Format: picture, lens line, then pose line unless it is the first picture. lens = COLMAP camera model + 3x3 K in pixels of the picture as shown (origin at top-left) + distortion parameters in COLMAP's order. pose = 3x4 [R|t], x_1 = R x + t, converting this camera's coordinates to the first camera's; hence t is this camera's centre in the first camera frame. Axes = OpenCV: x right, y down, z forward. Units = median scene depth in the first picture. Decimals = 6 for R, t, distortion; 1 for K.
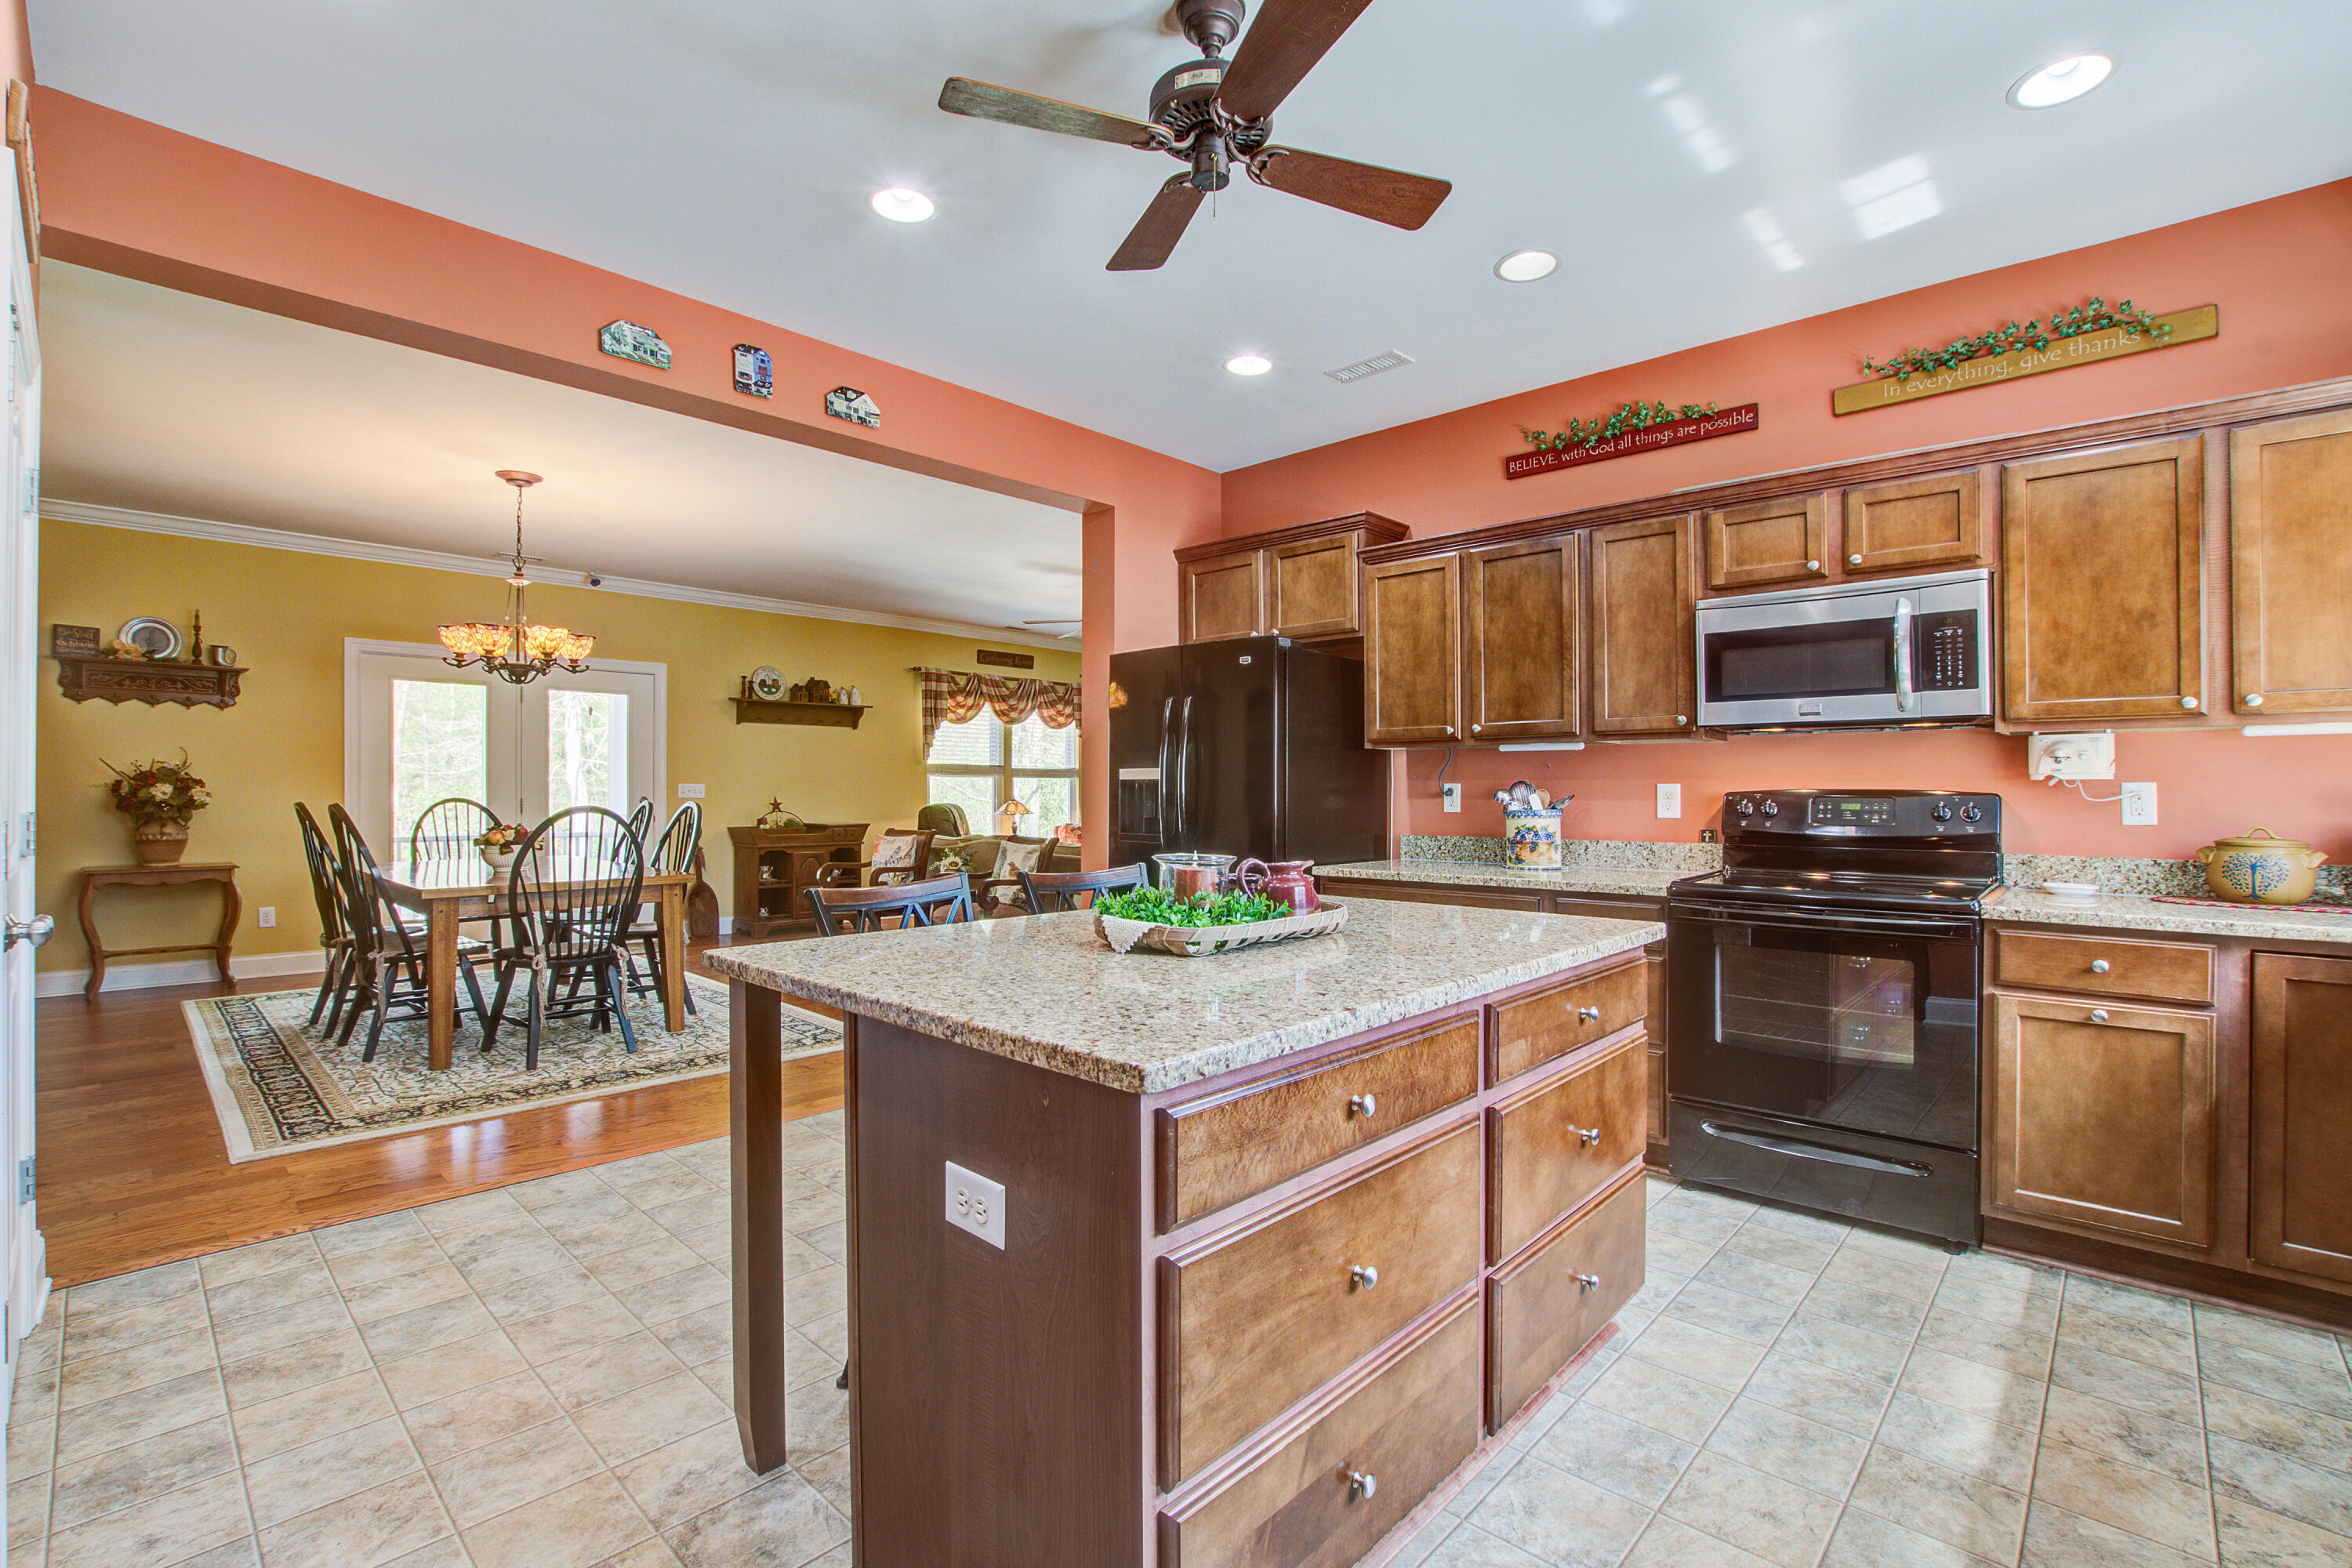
lens RADIAL K [[1045.3, 0, 1176.0], [0, 1045.3, 784.0], [0, 0, 1]] dist [-0.036829, 0.000424]
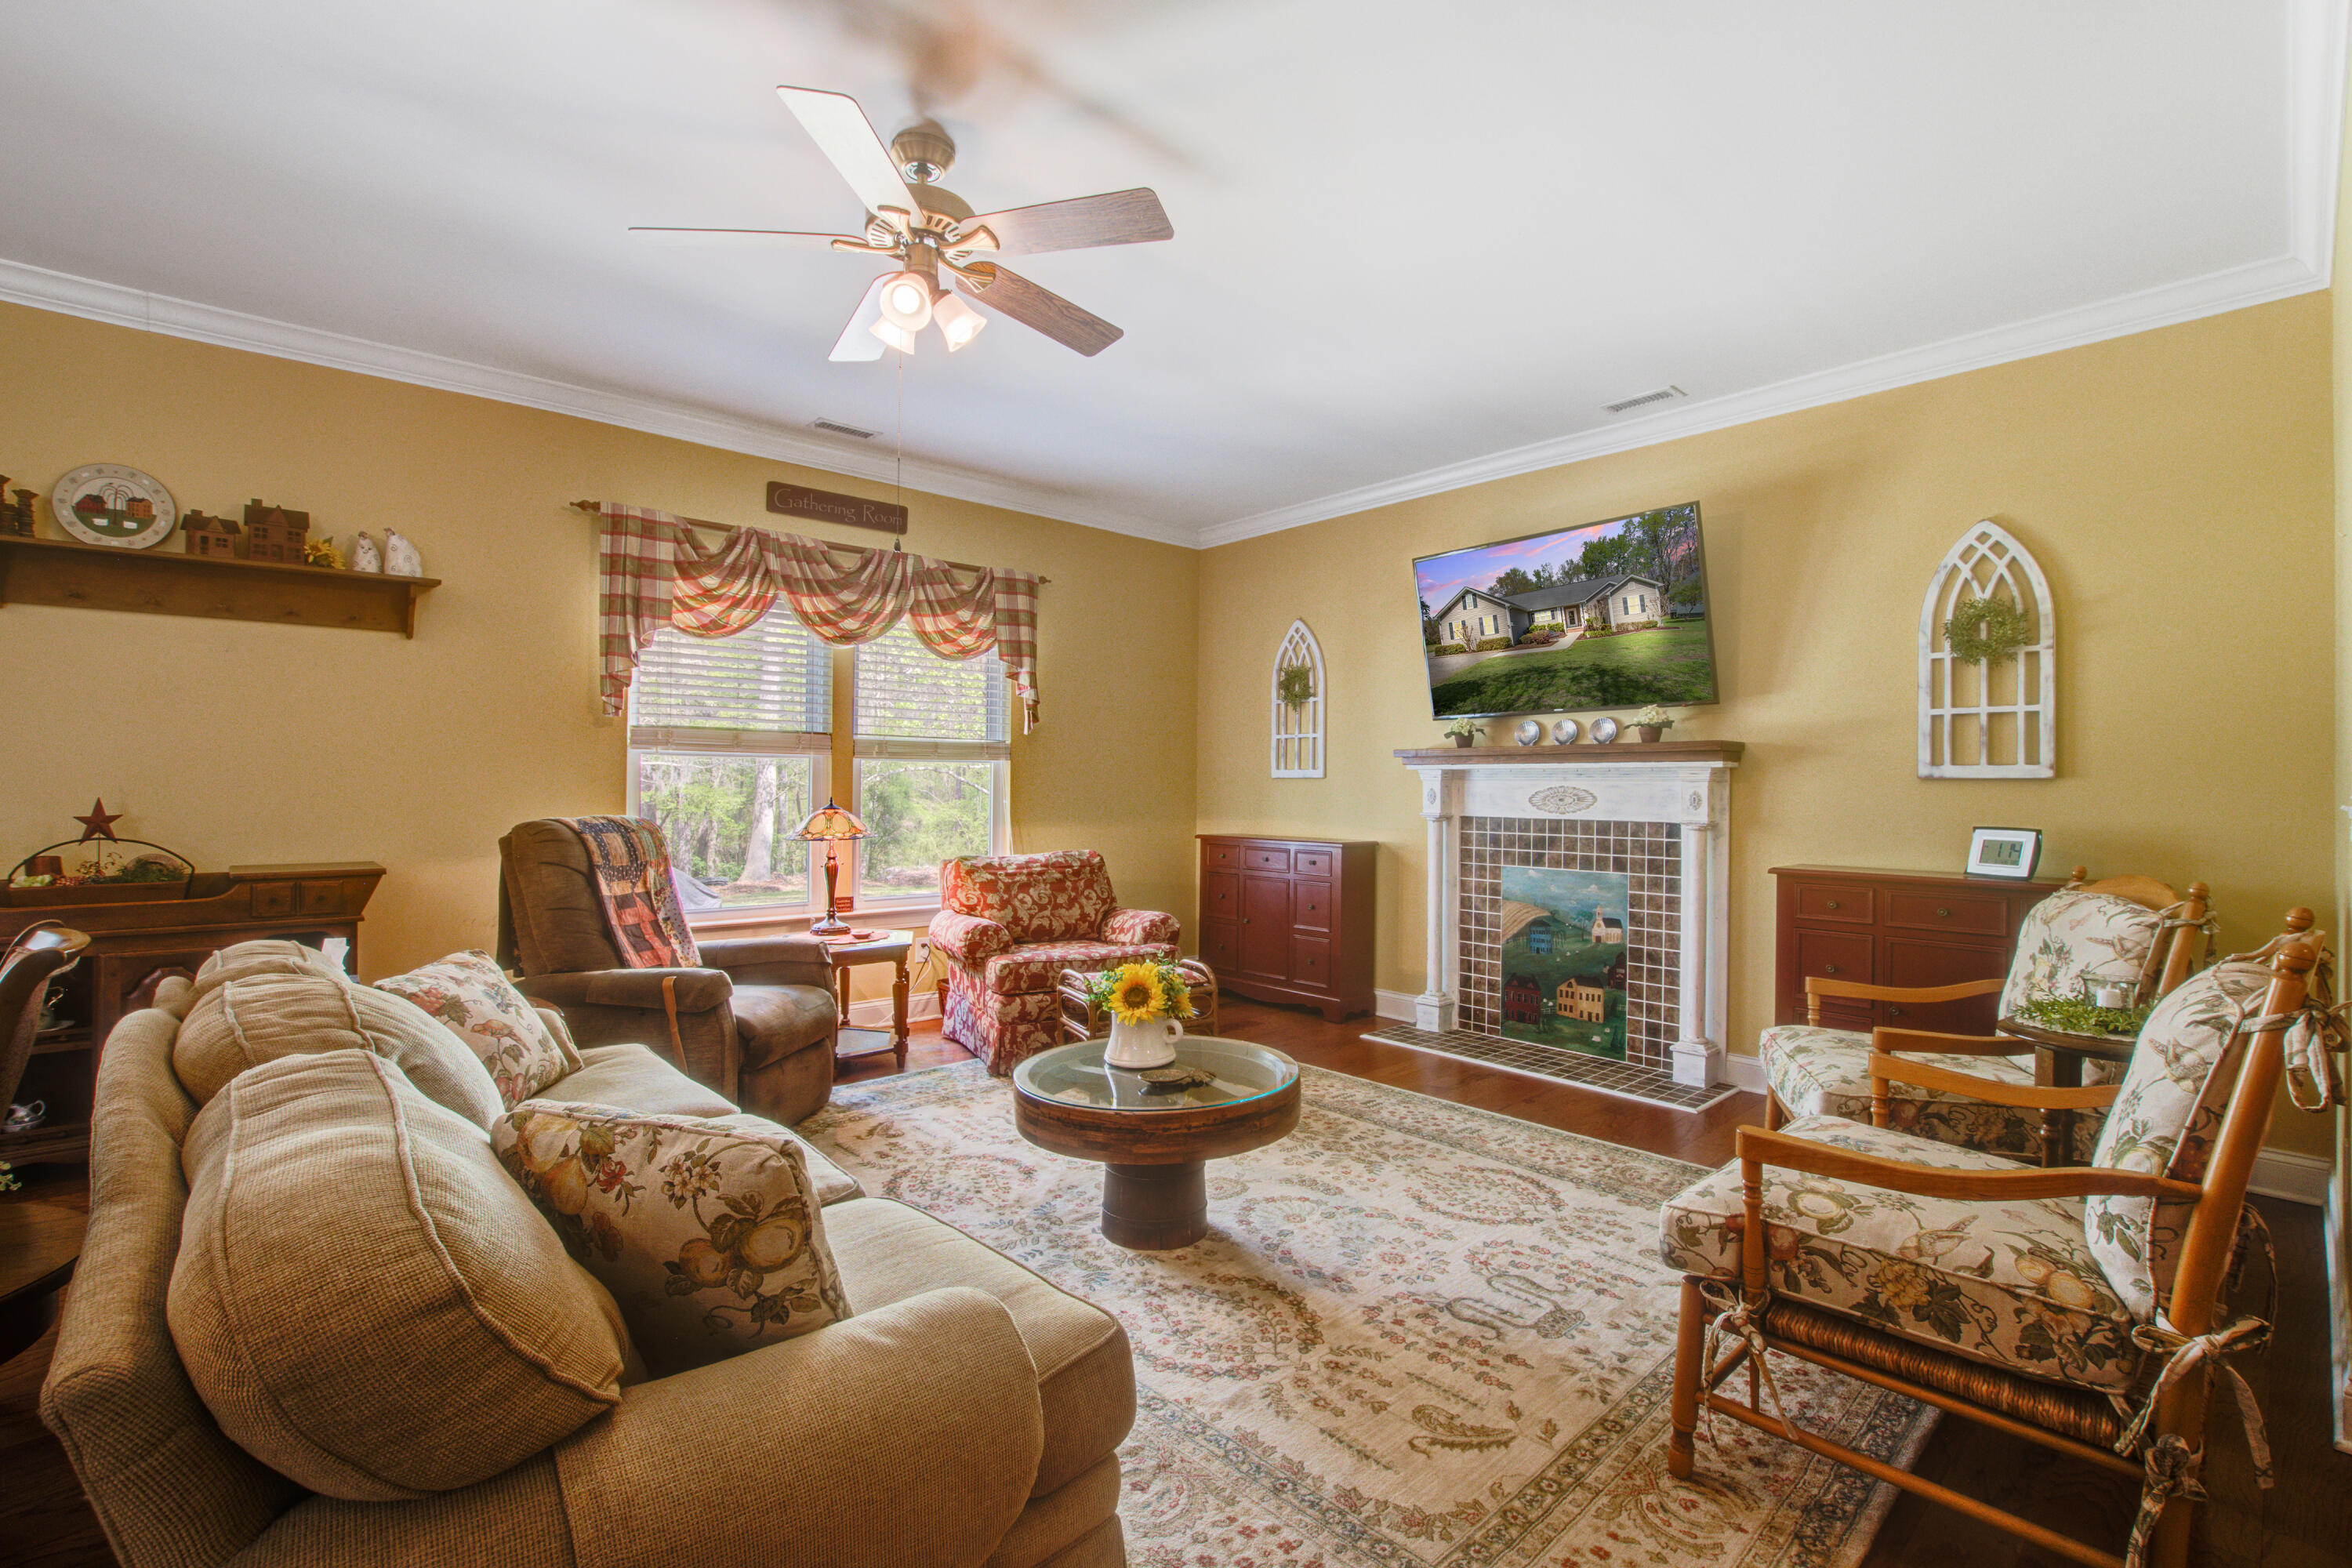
lens RADIAL K [[1043.3, 0, 1185.3], [0, 1043.3, 778.0], [0, 0, 1]] dist [-0.025905, 0.000142]
pose [[0.997326, 0.002638, -0.073039, 0.030886], [-0.002619, 0.999997, 0.000357, 0.002685], [0.073039, -0.000165, 0.997329, 0.573449]]
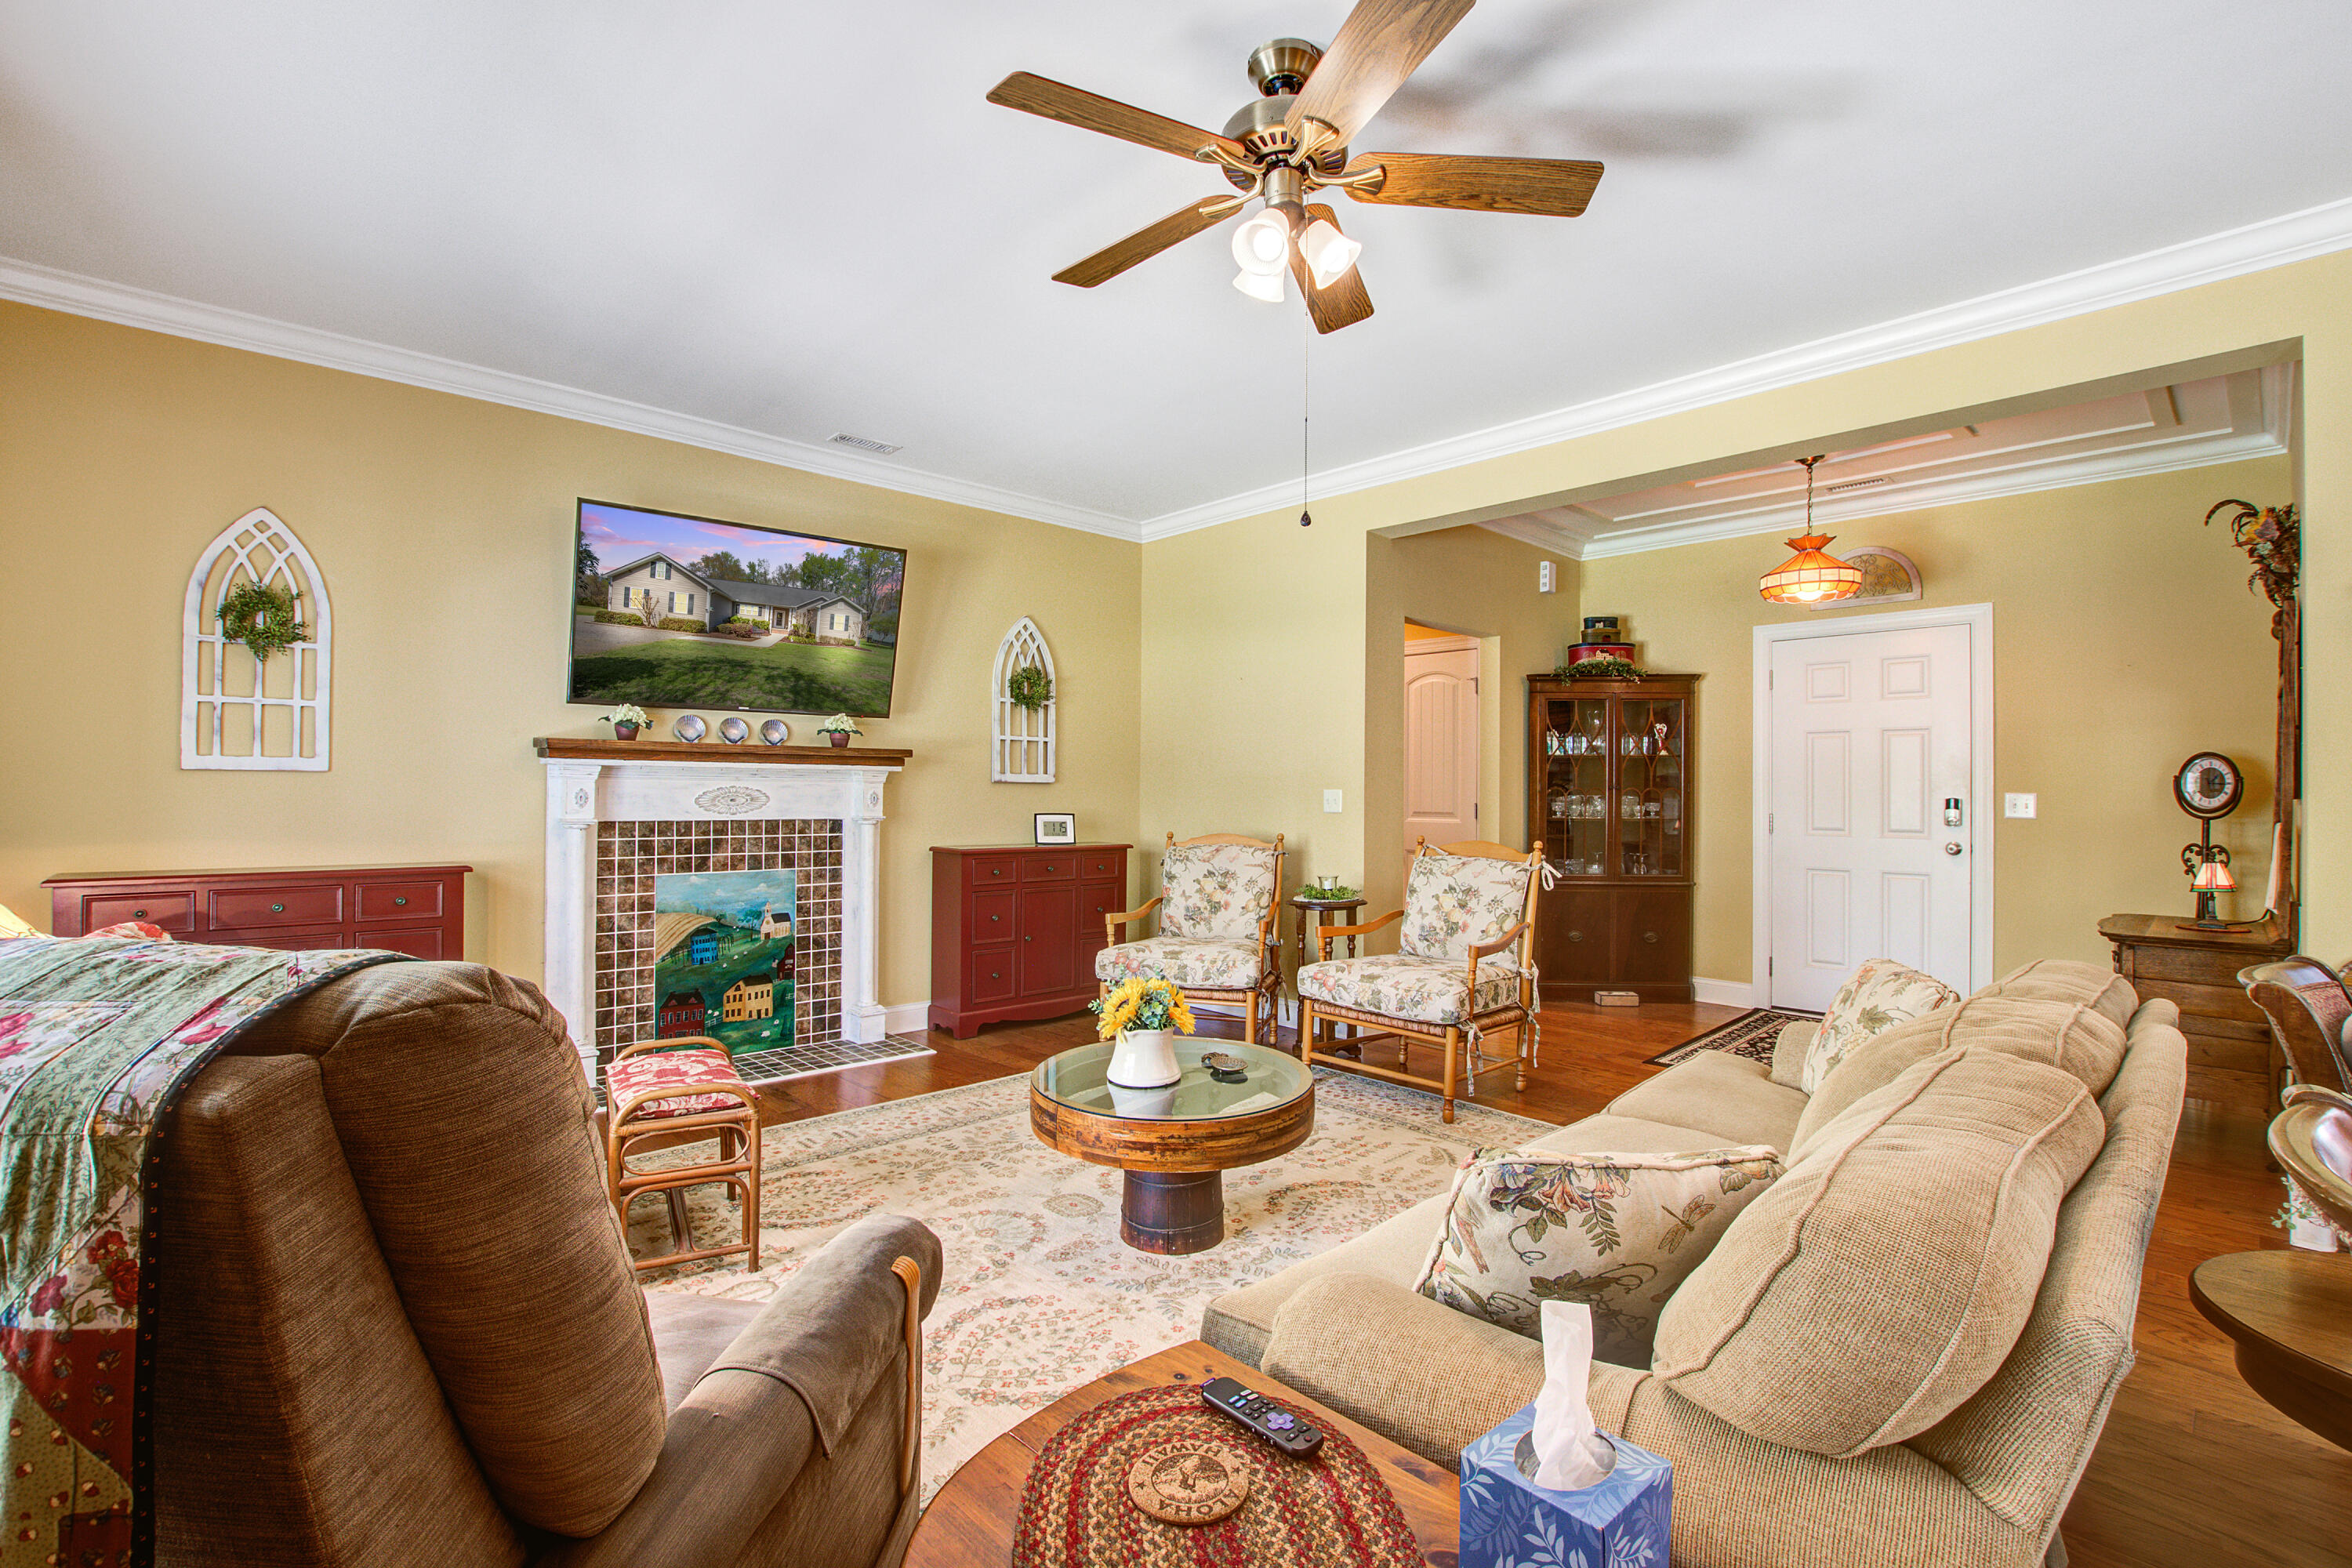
lens RADIAL K [[1045.3, 0, 1176.0], [0, 1045.3, 784.0], [0, 0, 1]] dist [-0.036829, 0.000424]
pose [[0.058749, 0.002988, 0.998268, -0.281243], [-0.016805, 0.999857, -0.002004, 0.003027], [-0.998131, -0.016659, 0.058791, 0.838136]]
